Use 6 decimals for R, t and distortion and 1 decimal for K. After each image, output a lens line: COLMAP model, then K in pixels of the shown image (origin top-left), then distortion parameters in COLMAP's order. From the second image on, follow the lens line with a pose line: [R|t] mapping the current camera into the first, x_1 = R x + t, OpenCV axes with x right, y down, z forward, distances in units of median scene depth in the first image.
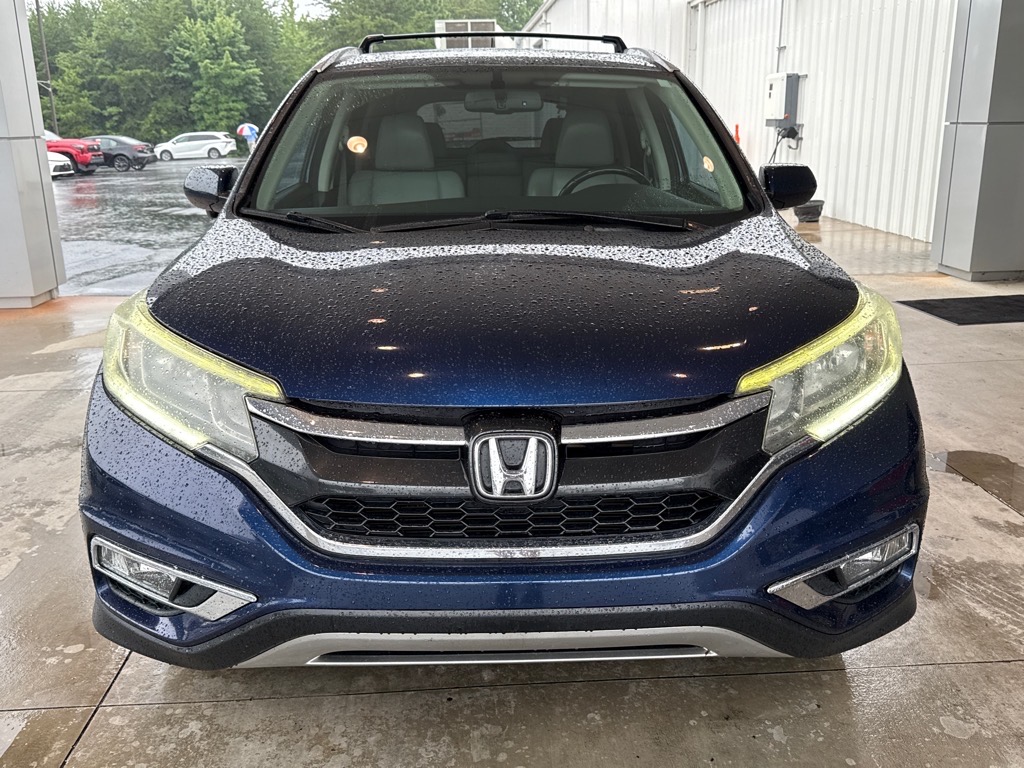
lens RADIAL K [[925.1, 0, 513.1], [0, 925.1, 386.0], [0, 0, 1]] dist [0.014385, -0.018071]
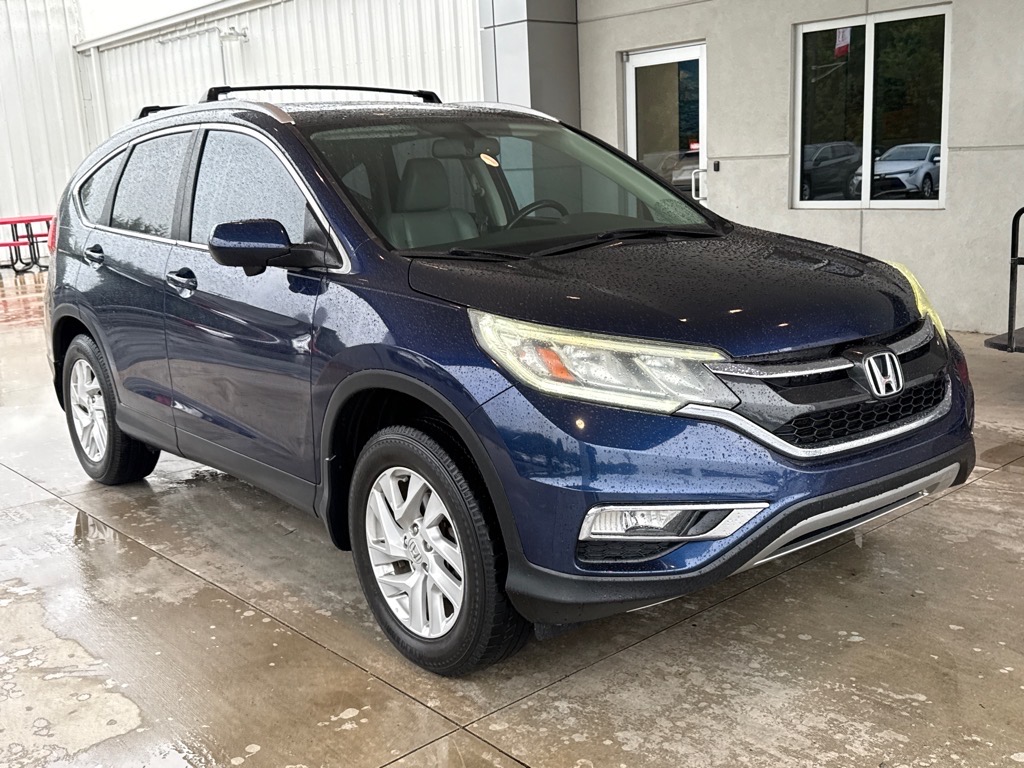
lens RADIAL K [[1066.5, 0, 510.0], [0, 1066.5, 382.8], [0, 0, 1]] dist [0.028318, 0.000000]
pose [[0.797267, -0.151406, 0.584330, -1.350268], [0.203533, 0.978772, -0.024093, 0.018173], [-0.568278, 0.138139, 0.811158, -0.049120]]
